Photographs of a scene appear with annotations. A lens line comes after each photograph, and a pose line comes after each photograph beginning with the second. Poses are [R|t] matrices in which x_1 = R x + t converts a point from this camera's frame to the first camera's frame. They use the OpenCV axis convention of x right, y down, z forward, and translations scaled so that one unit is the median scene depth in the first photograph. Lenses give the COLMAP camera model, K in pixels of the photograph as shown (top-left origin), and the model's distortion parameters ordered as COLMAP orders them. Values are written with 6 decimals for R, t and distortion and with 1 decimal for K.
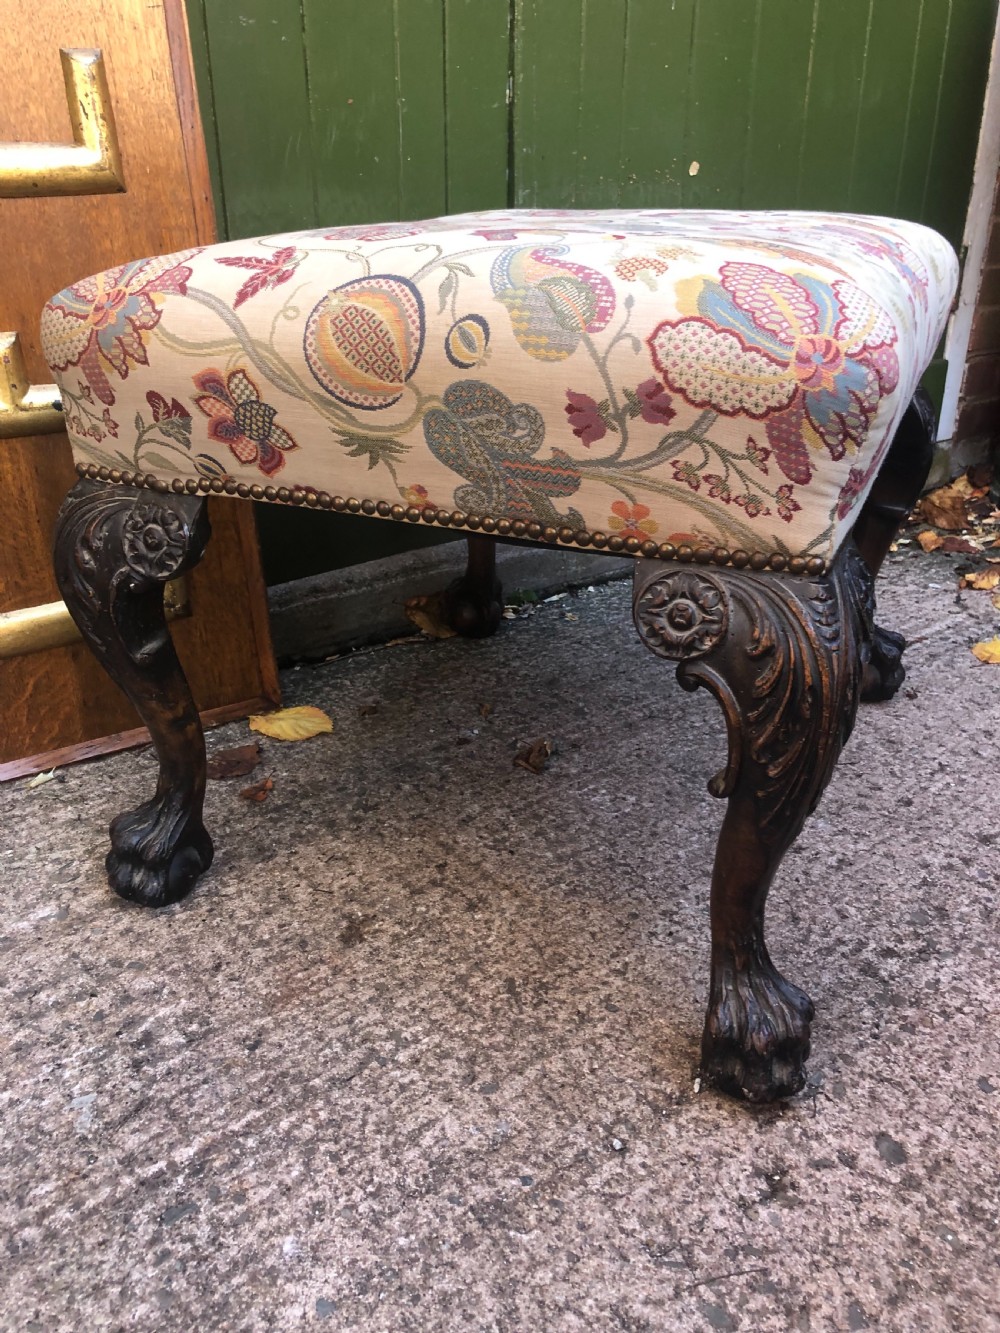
lens RADIAL K [[1119.8, 0, 484.5], [0, 1119.8, 677.6], [0, 0, 1]] dist [0.010025, -0.001127]
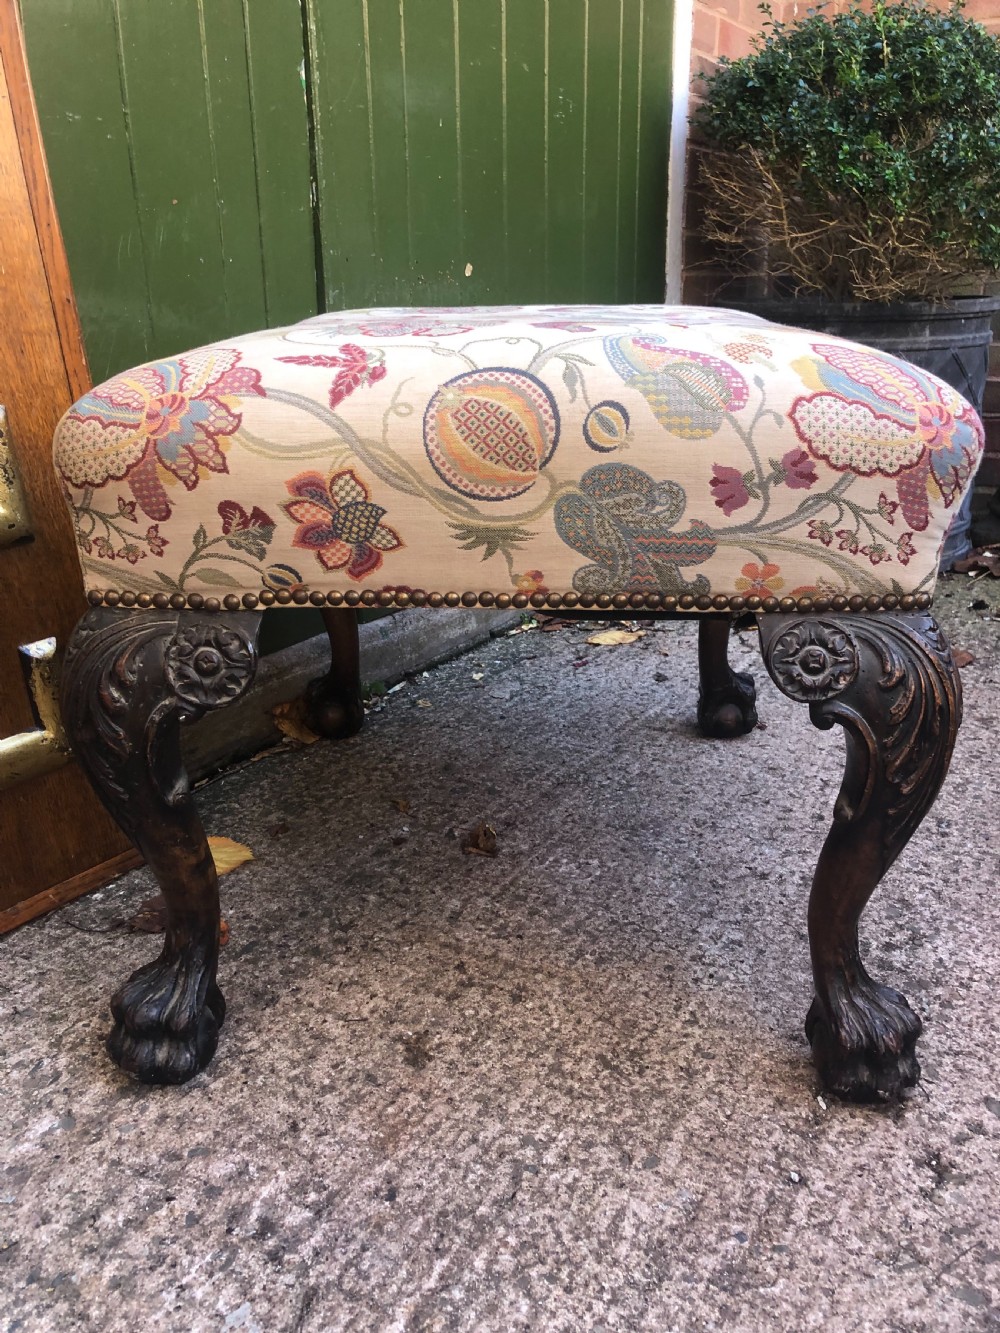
lens RADIAL K [[1119.8, 0, 524.8], [0, 1119.8, 679.8], [0, 0, 1]] dist [0.010025, -0.001127]
pose [[0.922120, -0.135322, 0.362469, -0.398651], [0.163379, 0.985407, -0.047751, -0.025885], [-0.350717, 0.103252, 0.930772, 0.070404]]
